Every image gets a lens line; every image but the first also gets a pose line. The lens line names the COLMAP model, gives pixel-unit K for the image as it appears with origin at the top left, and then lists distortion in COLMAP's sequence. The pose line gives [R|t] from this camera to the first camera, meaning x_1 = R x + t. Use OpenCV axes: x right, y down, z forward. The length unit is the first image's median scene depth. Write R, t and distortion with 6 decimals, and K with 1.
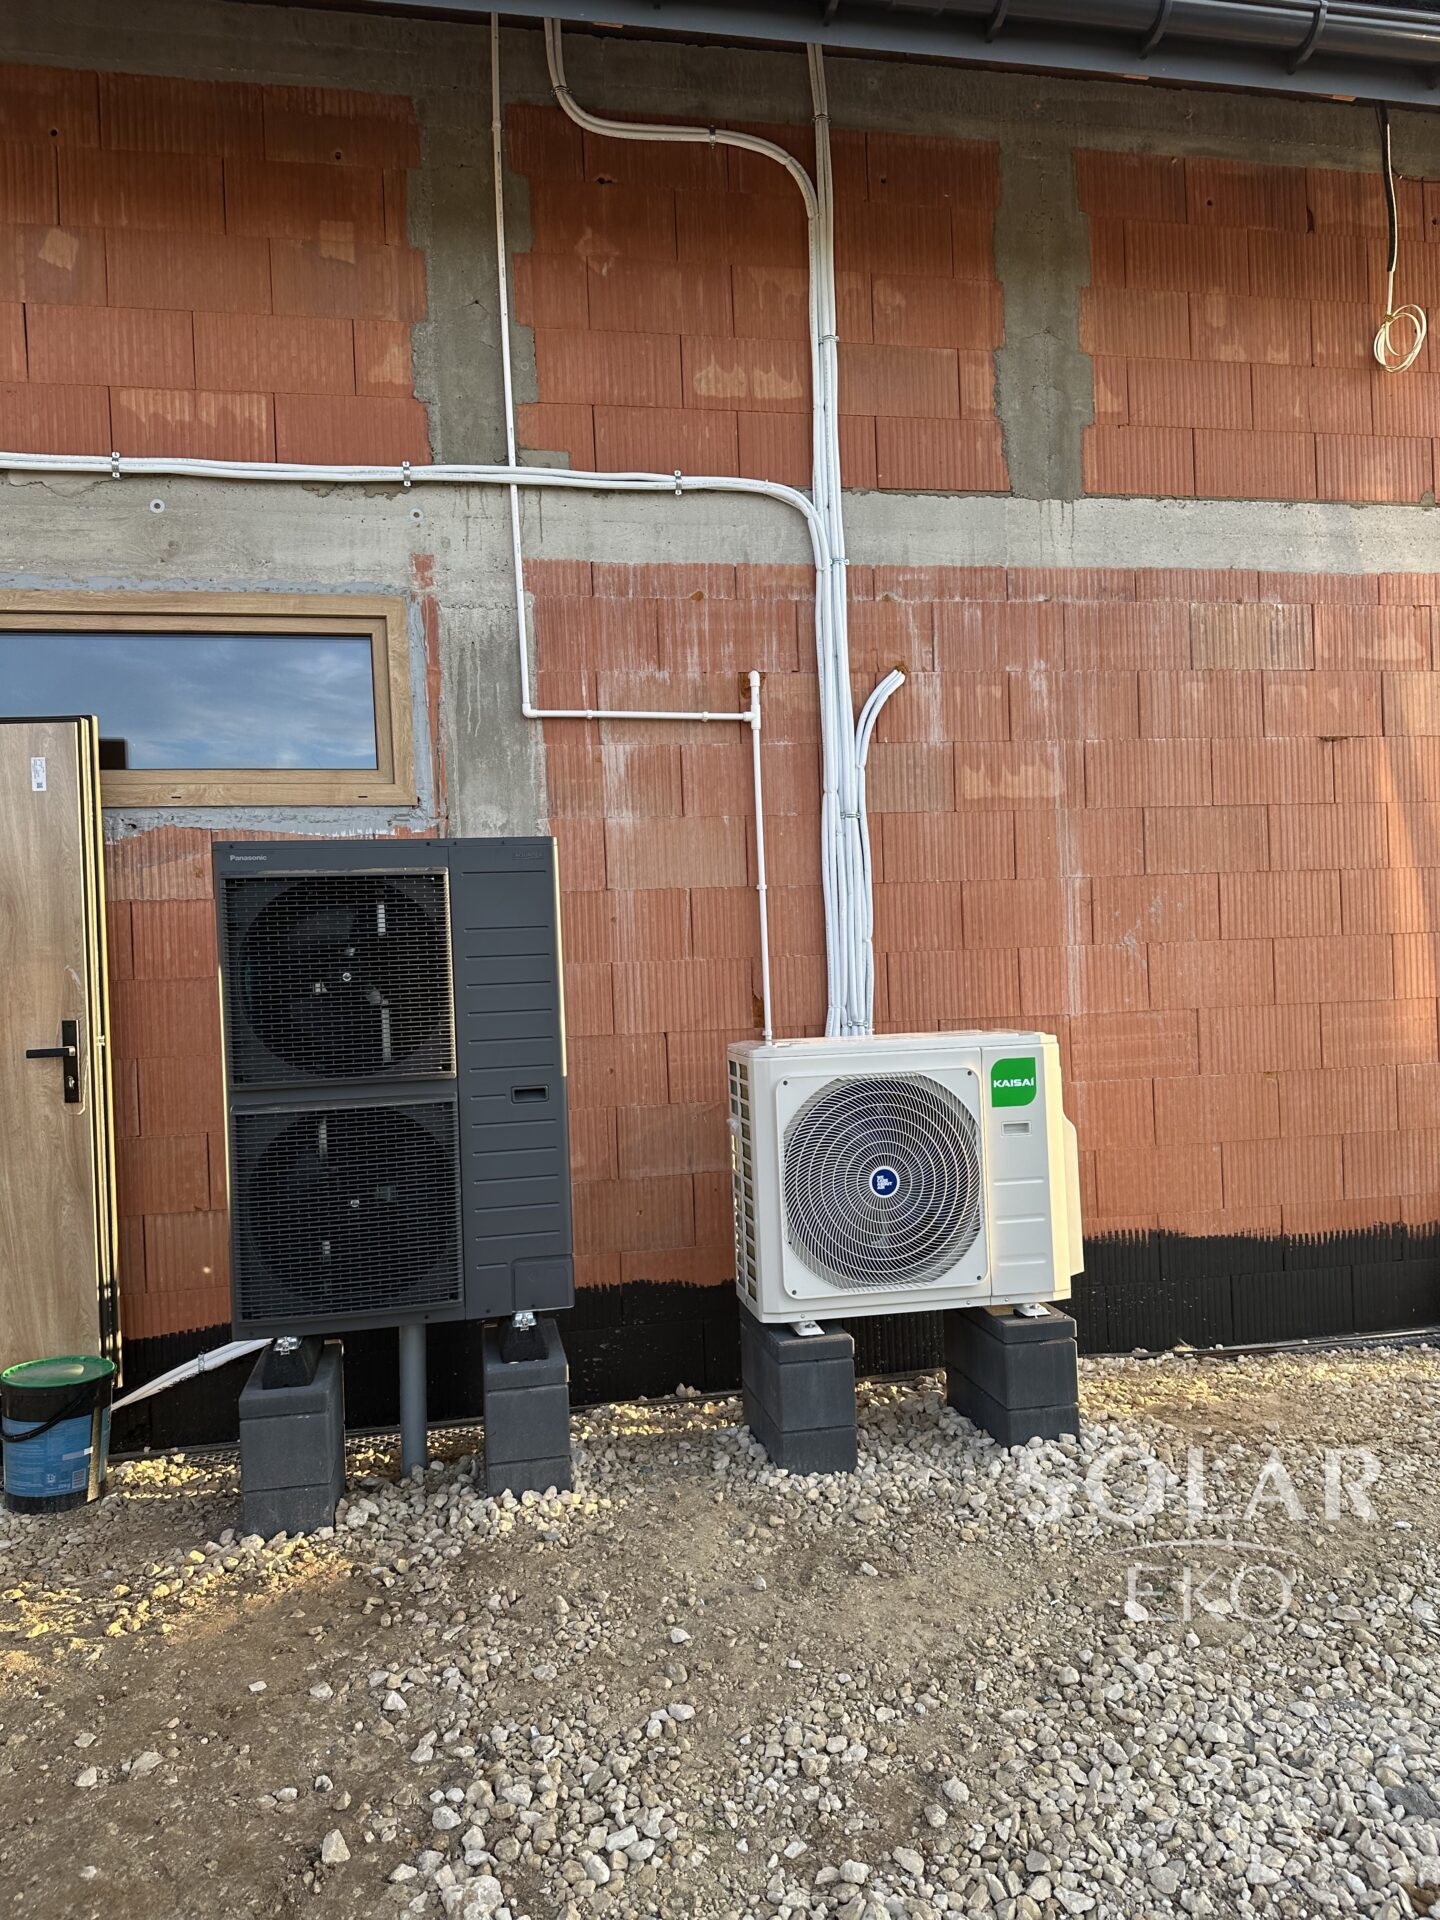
lens RADIAL K [[1336.6, 0, 711.9], [0, 1336.6, 963.7], [0, 0, 1]] dist [0.113005, -0.175523]
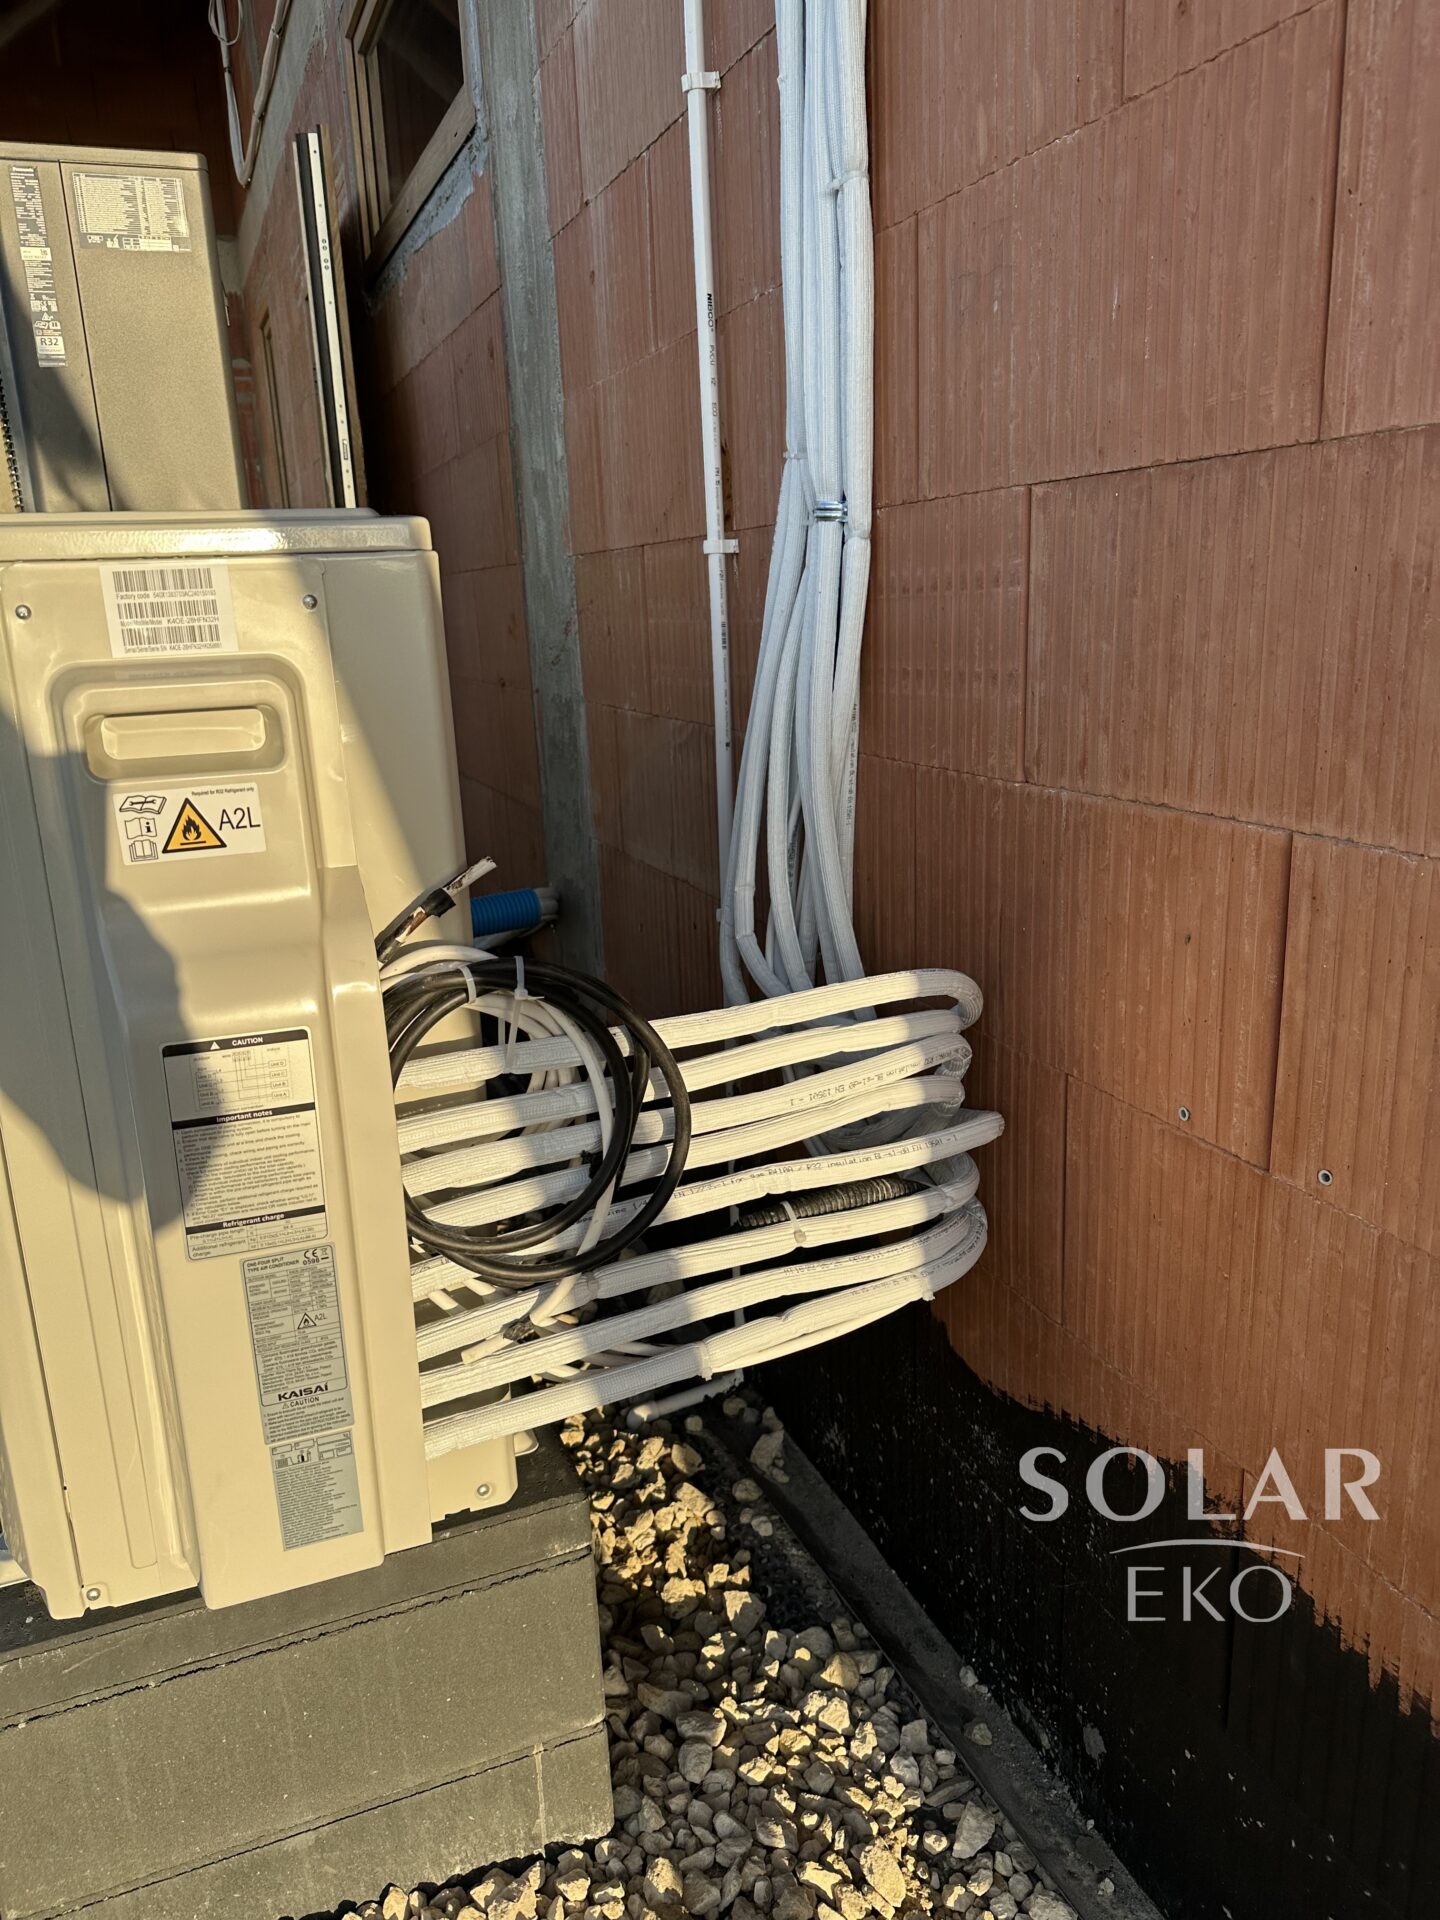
lens RADIAL K [[1353.5, 0, 705.9], [0, 1353.5, 952.6], [0, 0, 1]] dist [0.067339, -0.091387]
pose [[0.175653, 0.279538, -0.943930, 0.430487], [0.037104, 0.956277, 0.290099, 0.051559], [0.983753, -0.085980, 0.157601, 0.951737]]
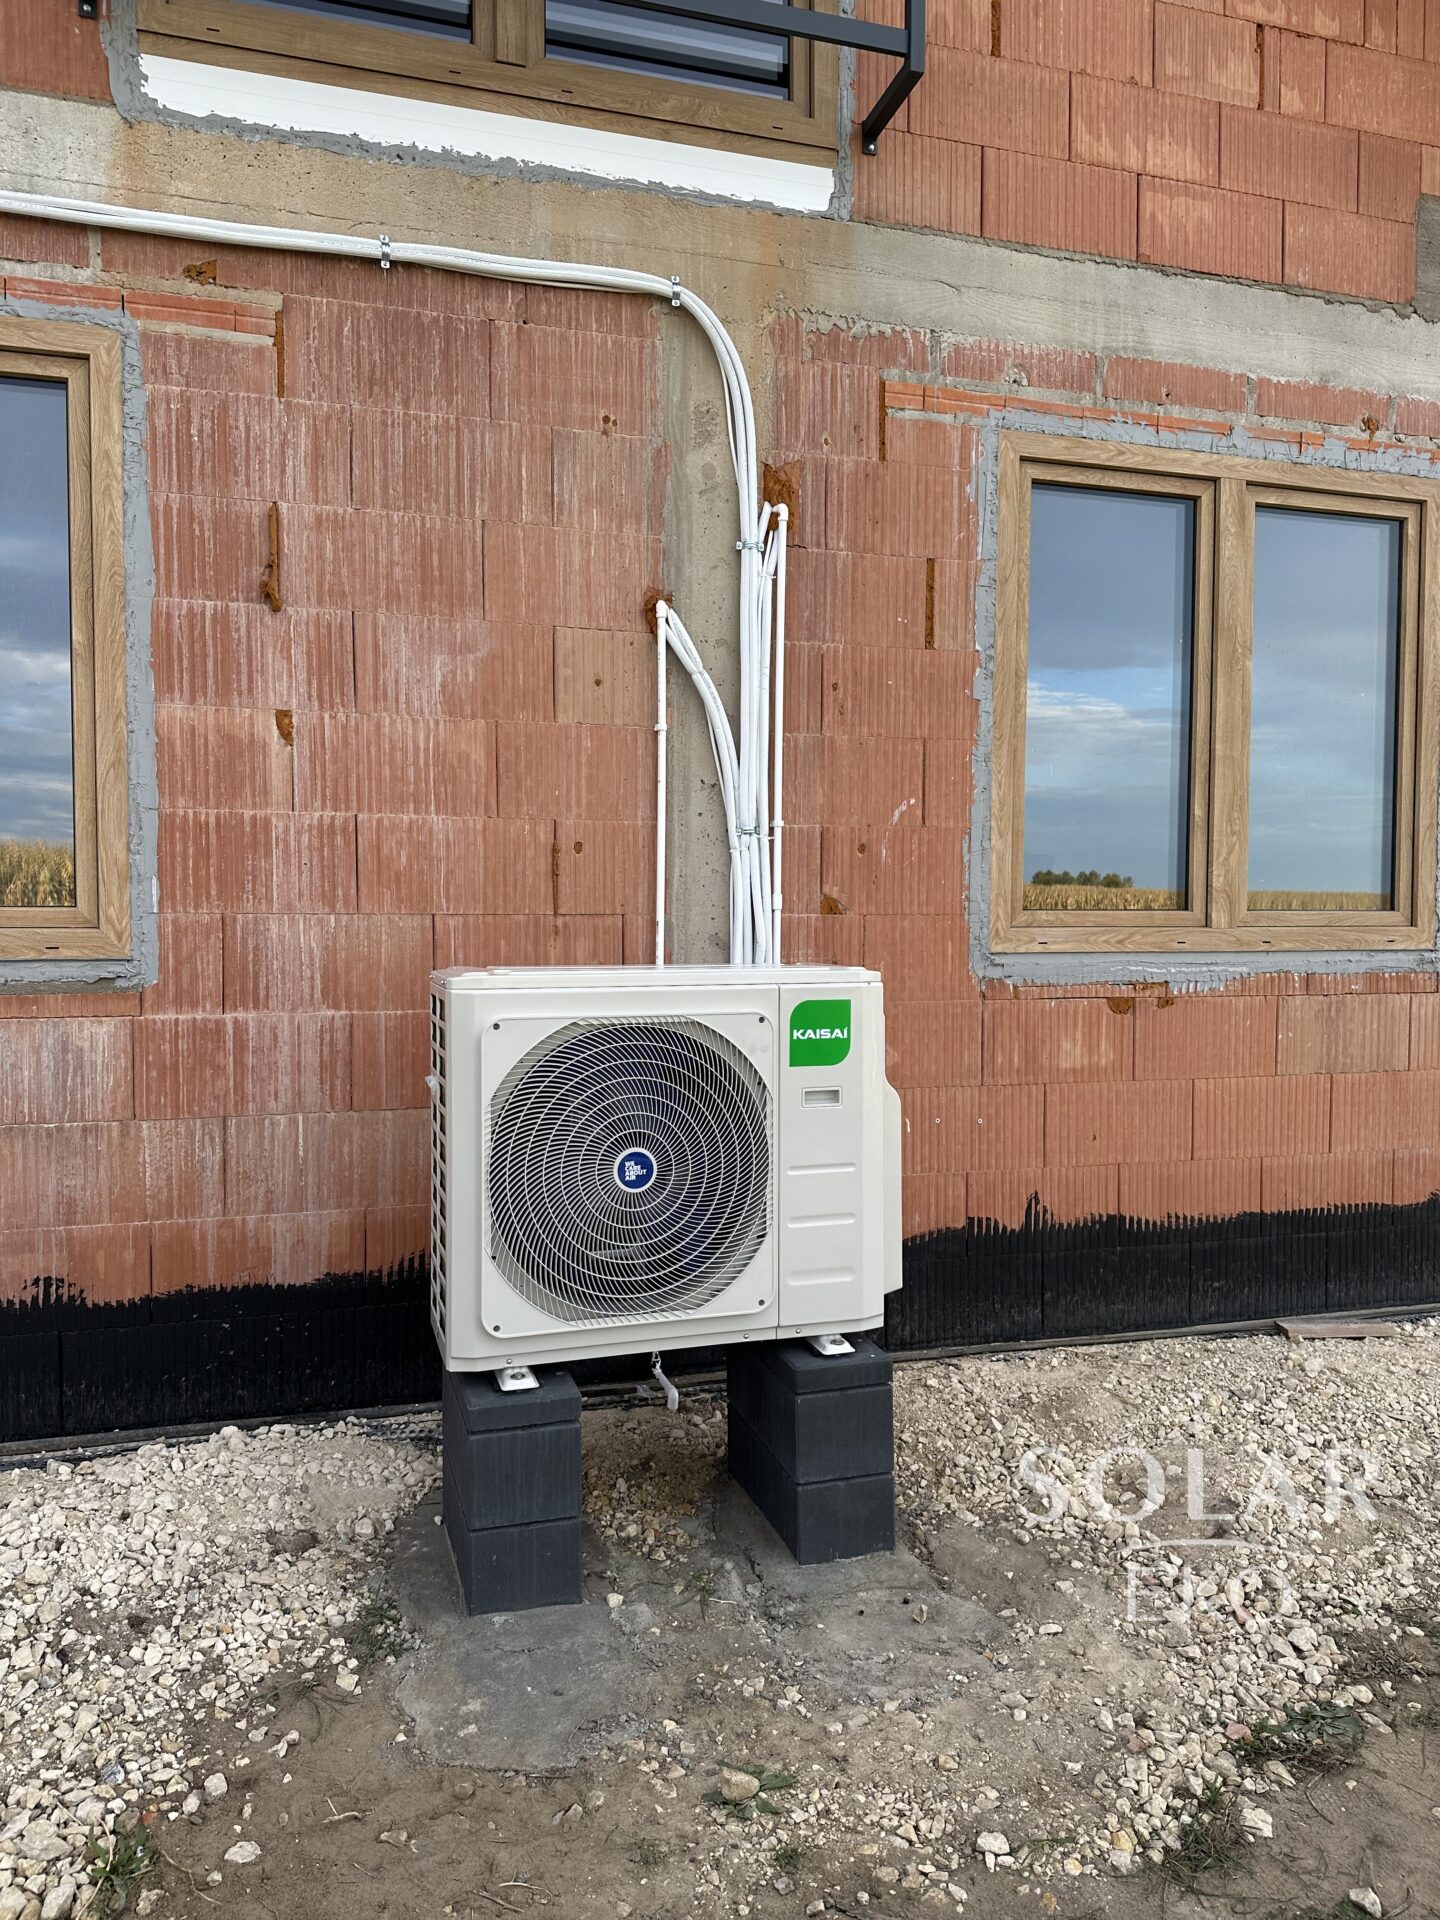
lens RADIAL K [[1336.6, 0, 711.9], [0, 1336.6, 963.7], [0, 0, 1]] dist [0.113005, -0.175523]
pose [[0.992095, 0.031687, 0.121425, 0.066872], [-0.035450, 0.998952, 0.028956, 0.027465], [-0.120381, -0.033031, 0.992178, 0.252176]]
